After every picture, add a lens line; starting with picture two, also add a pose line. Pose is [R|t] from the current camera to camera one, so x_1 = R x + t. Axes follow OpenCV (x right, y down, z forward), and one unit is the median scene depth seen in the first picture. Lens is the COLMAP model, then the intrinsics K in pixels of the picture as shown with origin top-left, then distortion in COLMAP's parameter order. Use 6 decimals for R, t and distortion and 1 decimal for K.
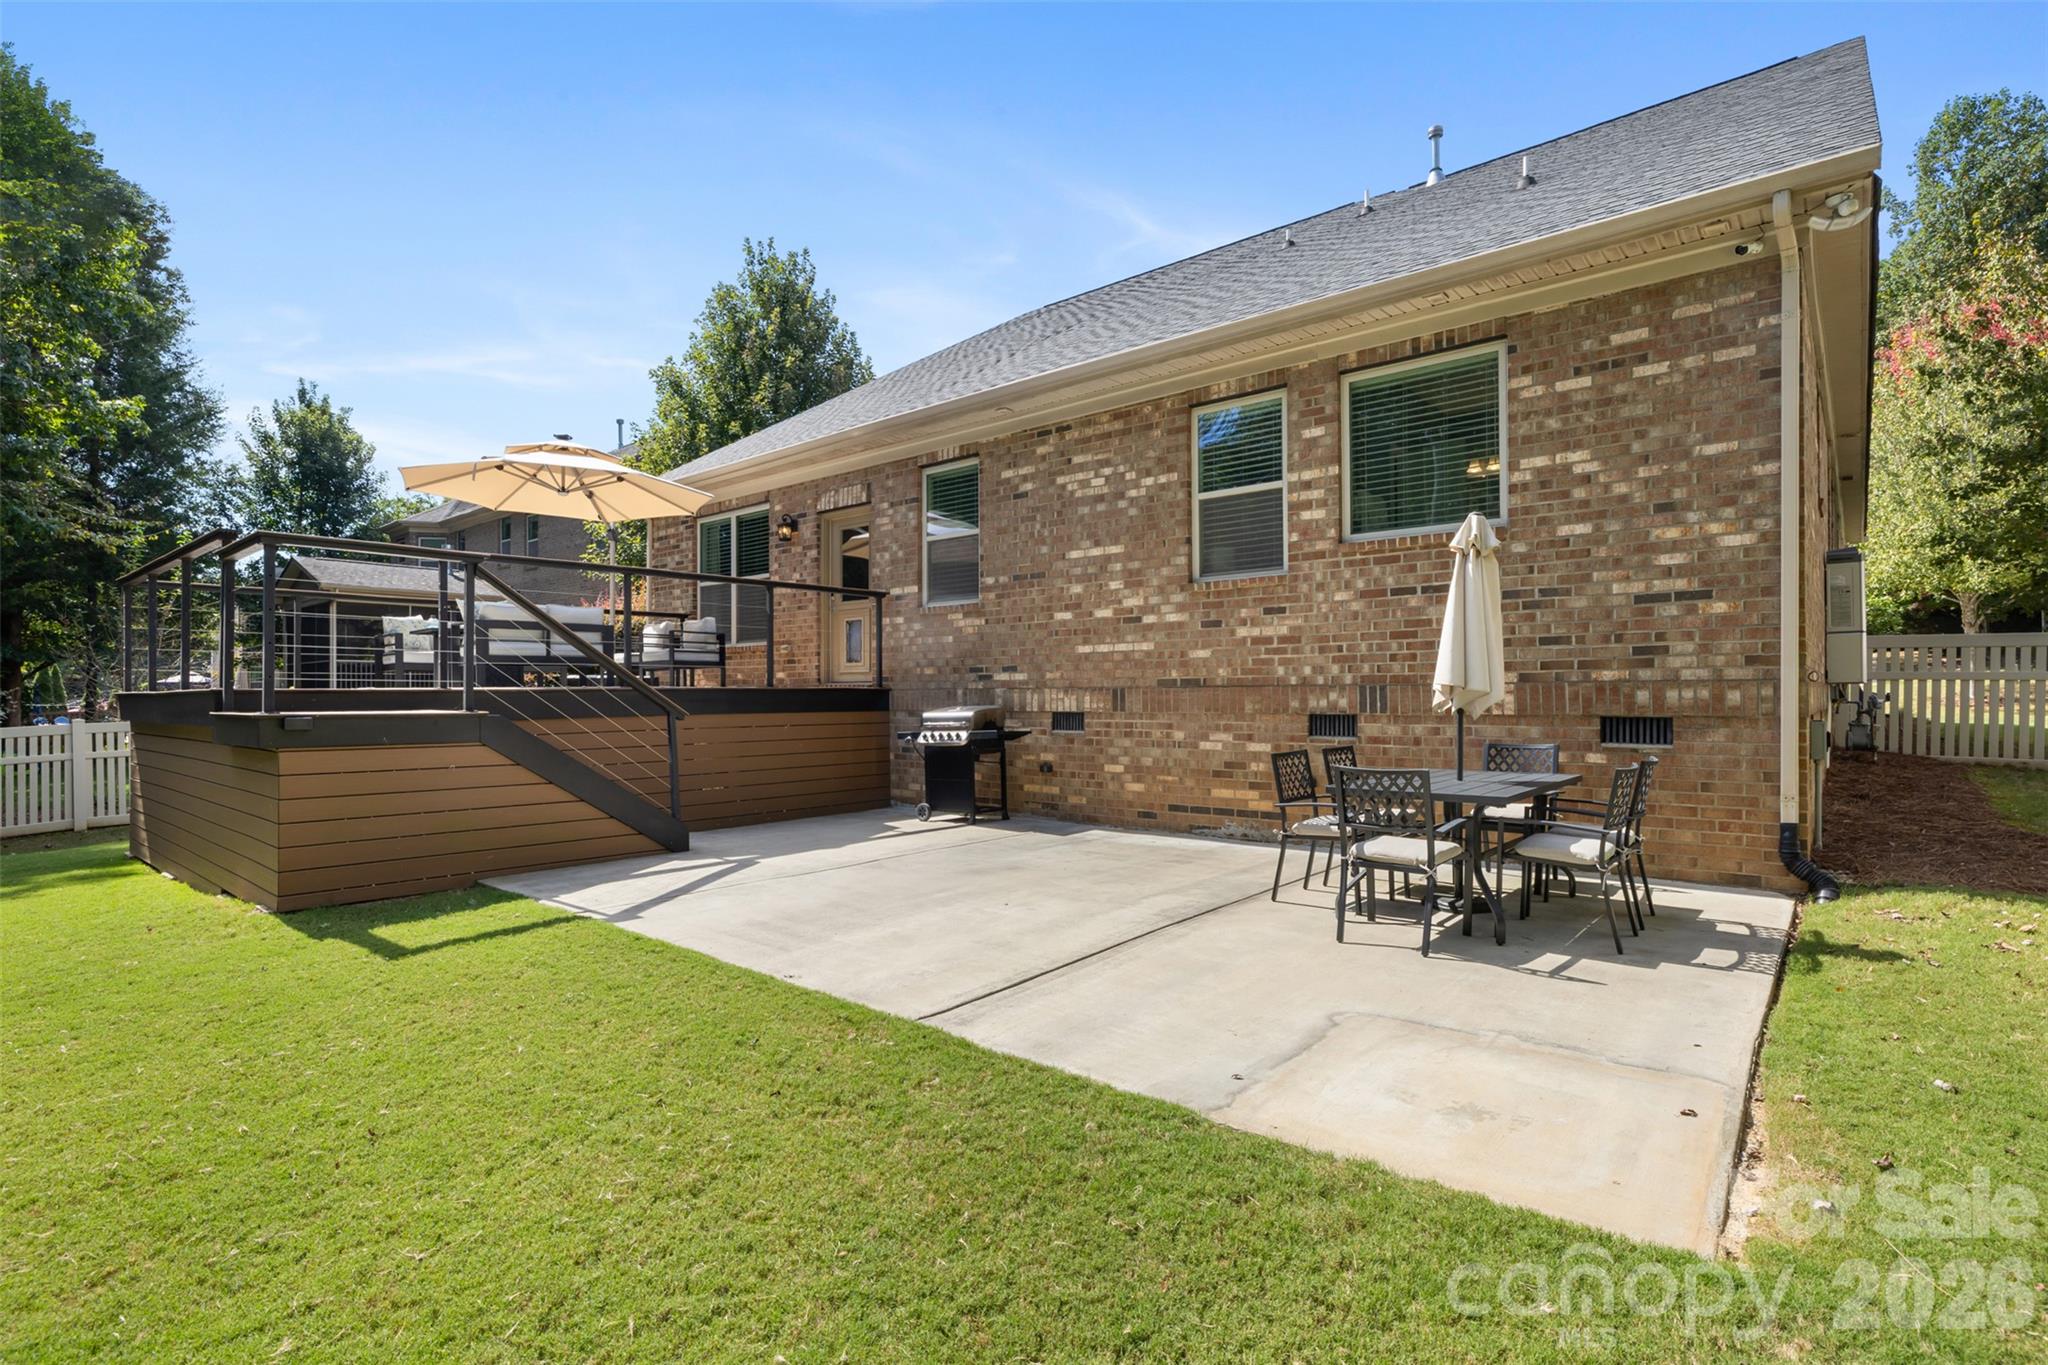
lens RADIAL K [[986.5, 0, 1025.2], [0, 986.5, 688.2], [0, 0, 1]] dist [0.000824, 0.000022]
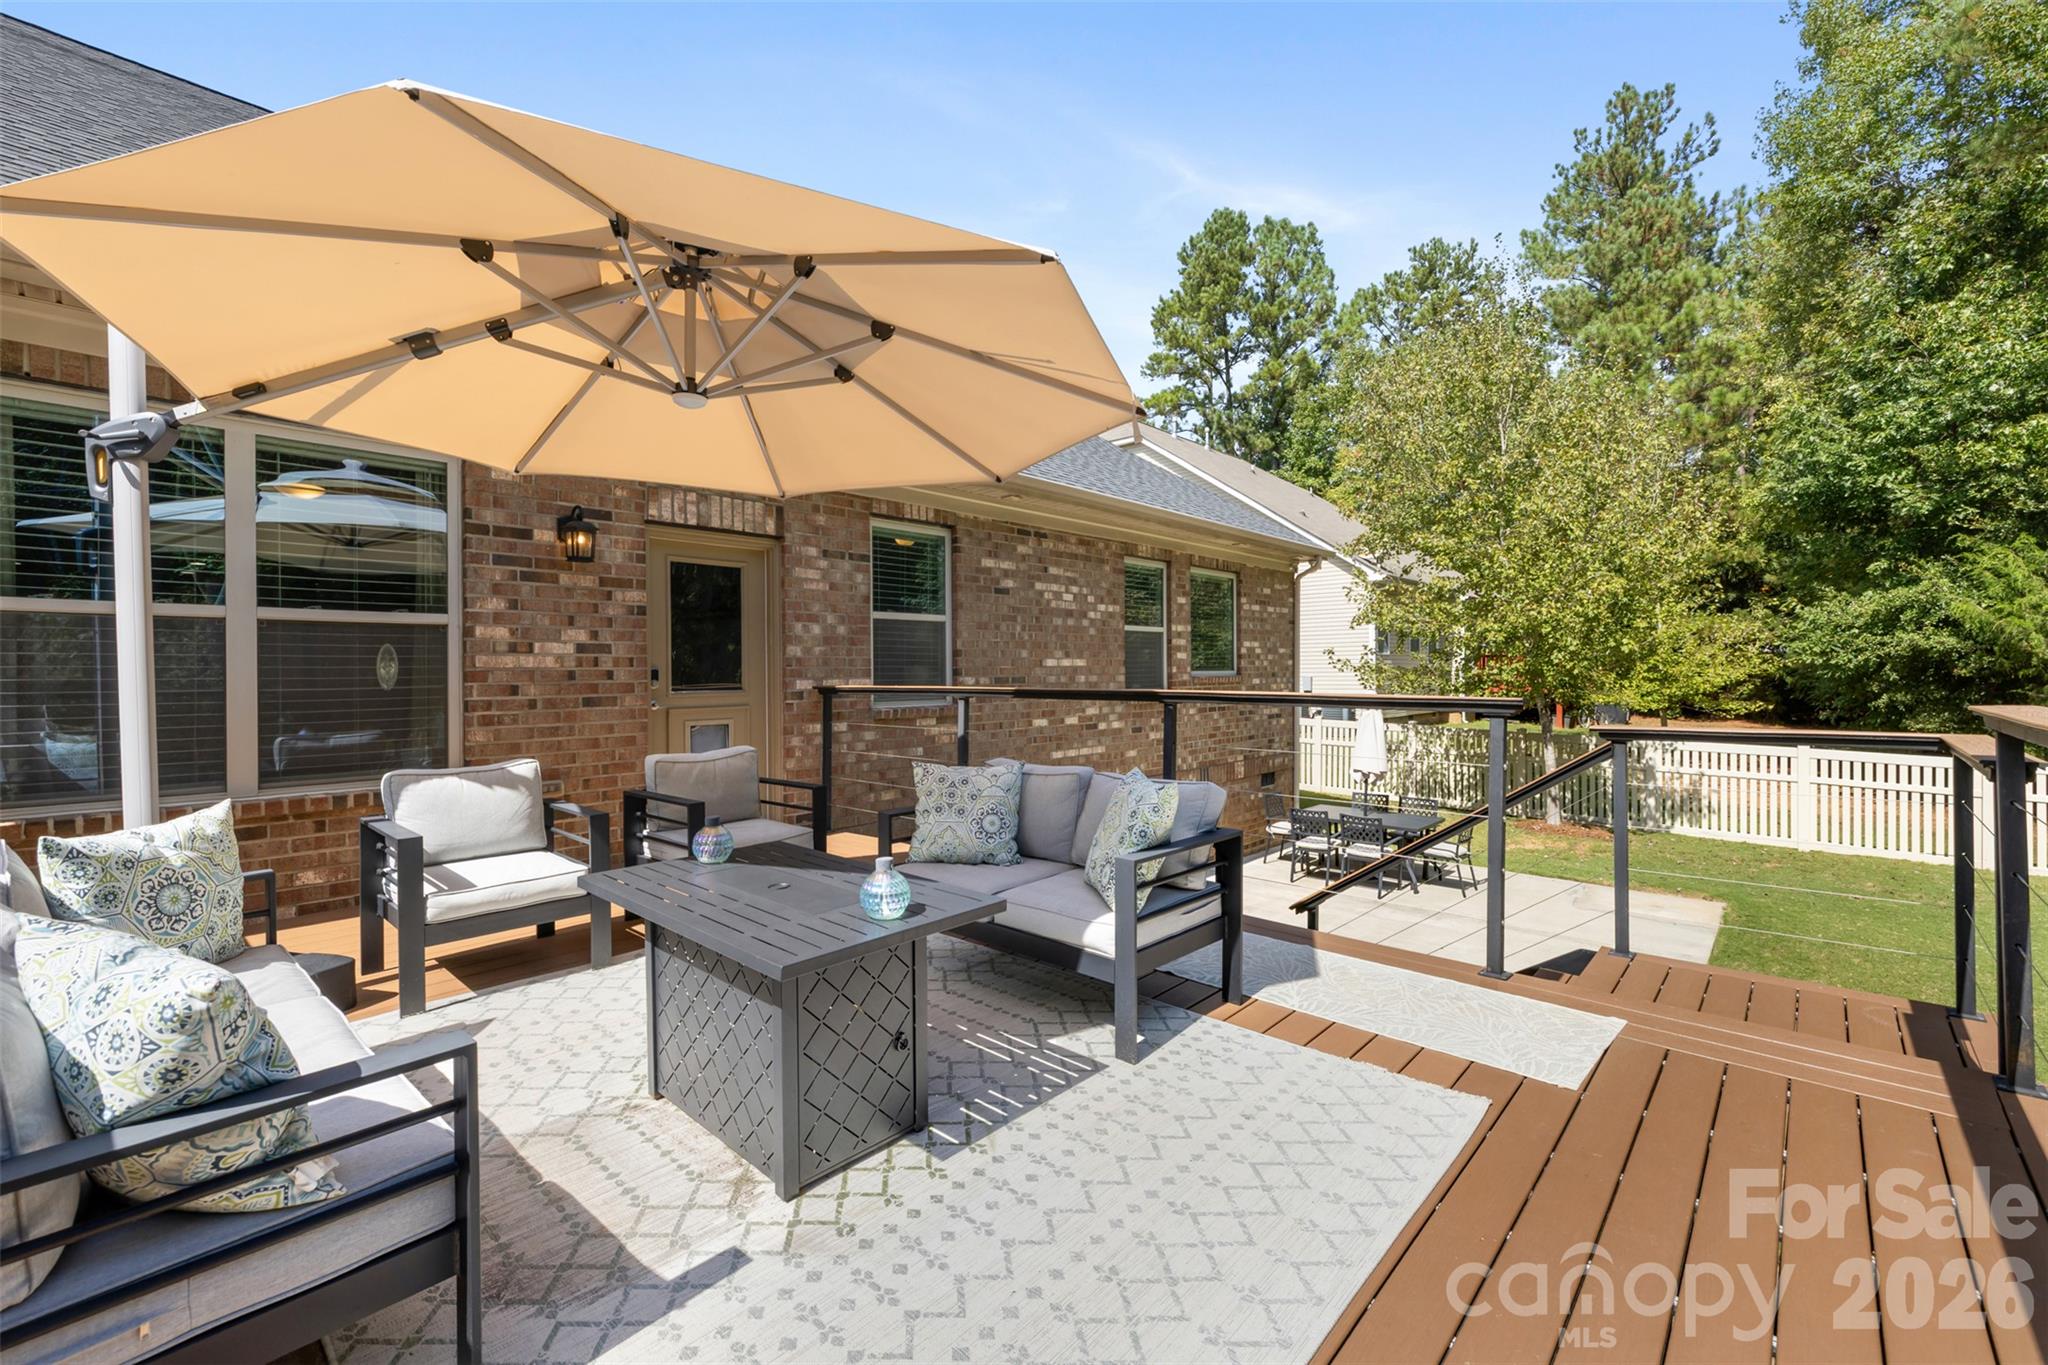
lens RADIAL K [[864.9, 0, 1022.7], [0, 864.9, 681.2], [0, 0, 1]] dist [-0.001848, 0.000482]
pose [[0.030699, -0.007613, 0.999500, -0.907177], [-0.000379, 0.999971, 0.007629, -0.132227], [-0.999529, -0.000613, 0.030696, 1.074323]]
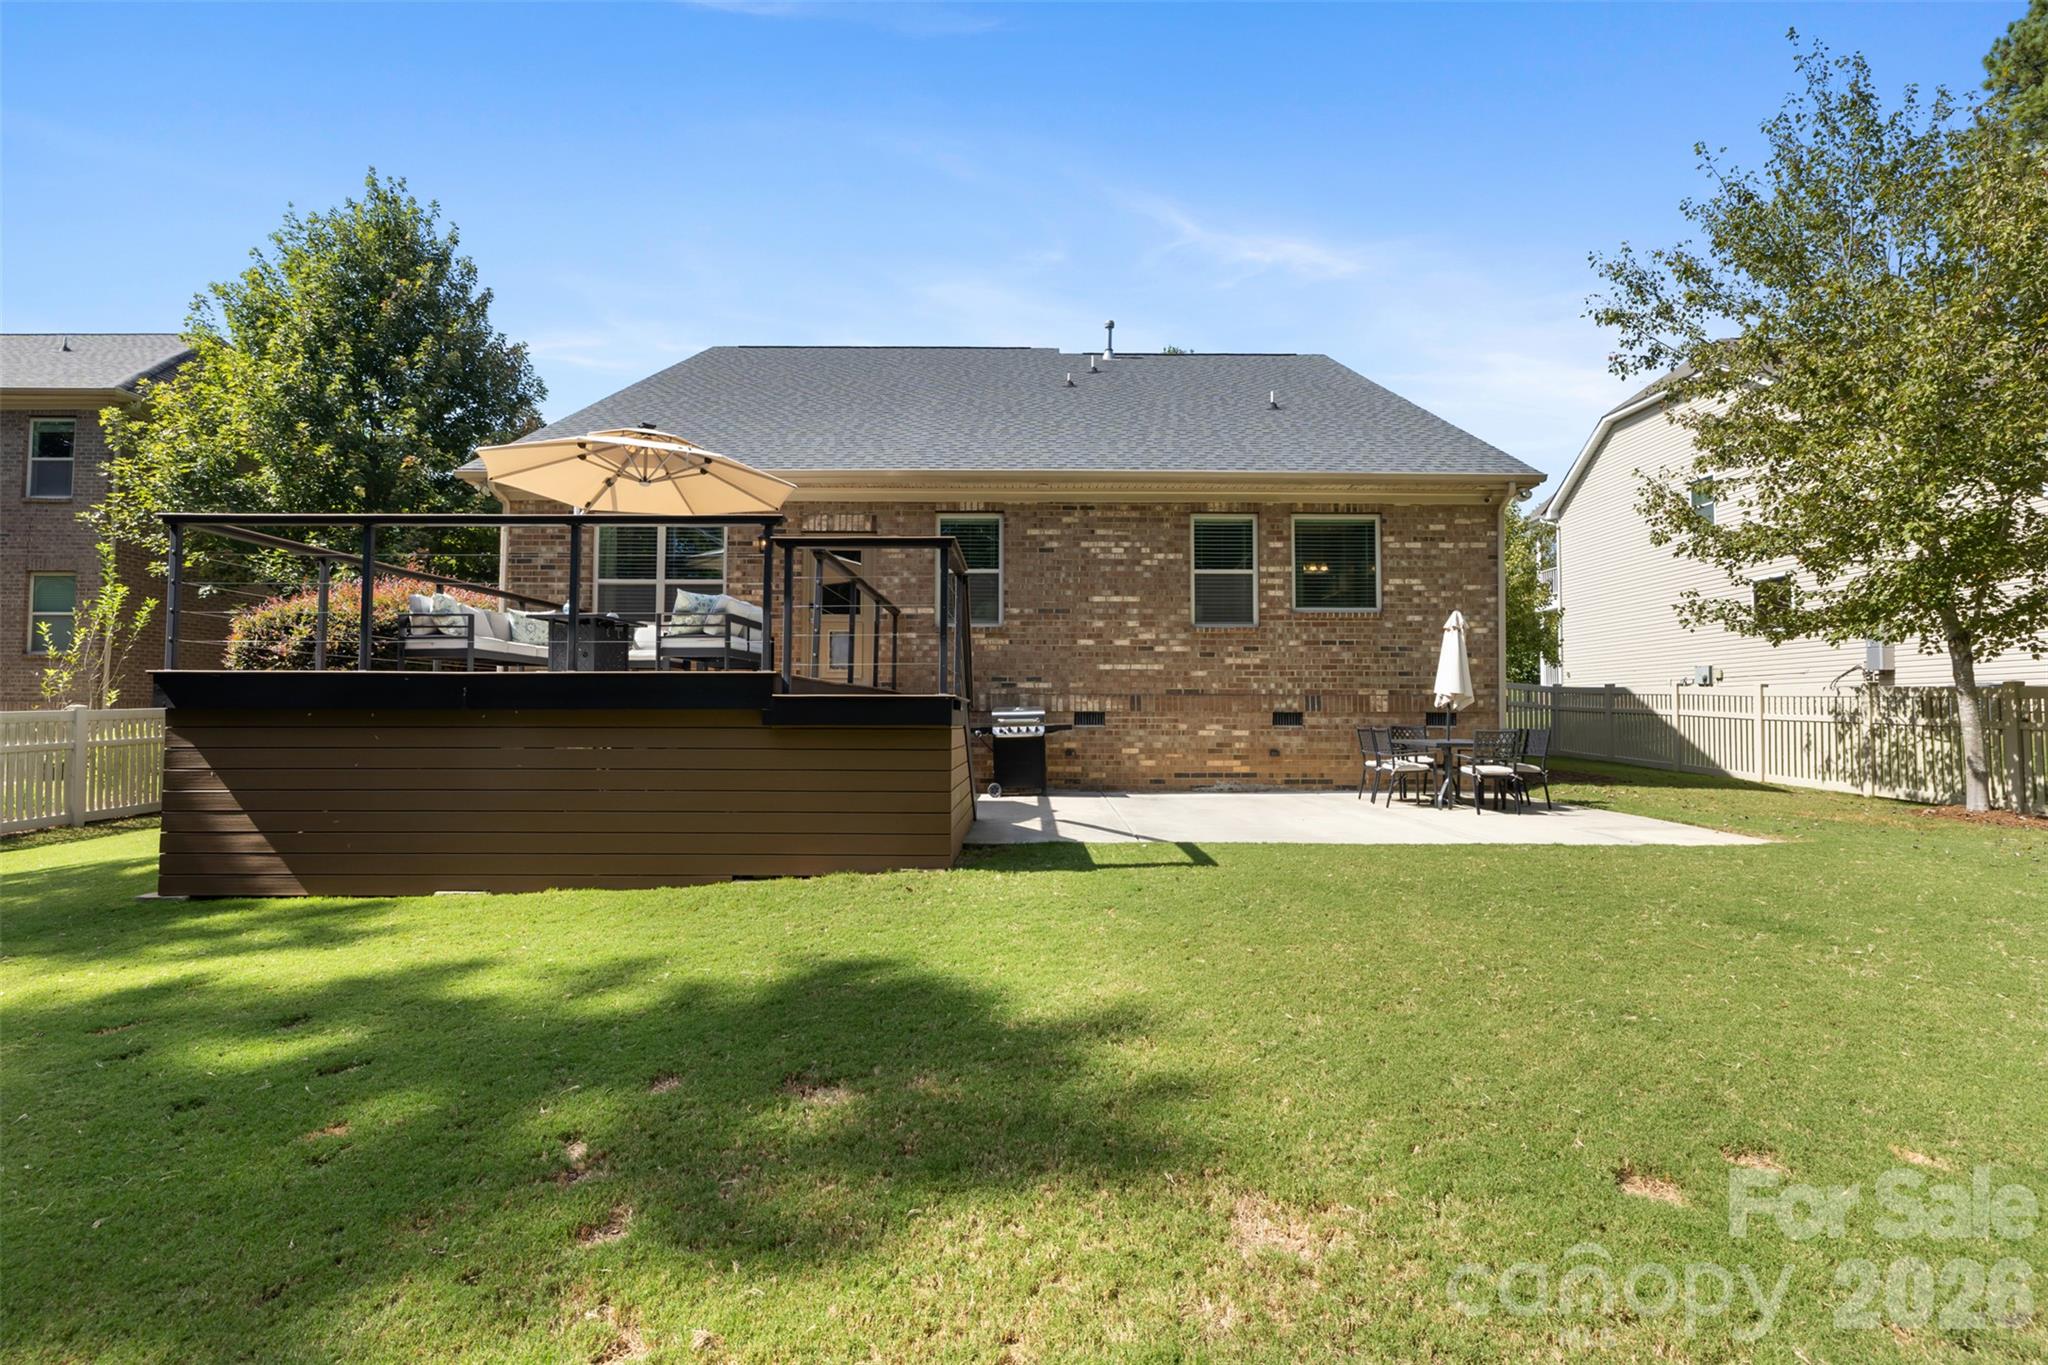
lens RADIAL K [[925.8, 0, 1025.2], [0, 925.8, 676.2], [0, 0, 1]] dist [-0.002809, 0.000217]
pose [[0.755690, 0.033947, 0.654050, -0.945683], [-0.011072, 0.999175, -0.039067, 0.027994], [-0.654836, 0.022281, 0.755442, 0.083561]]
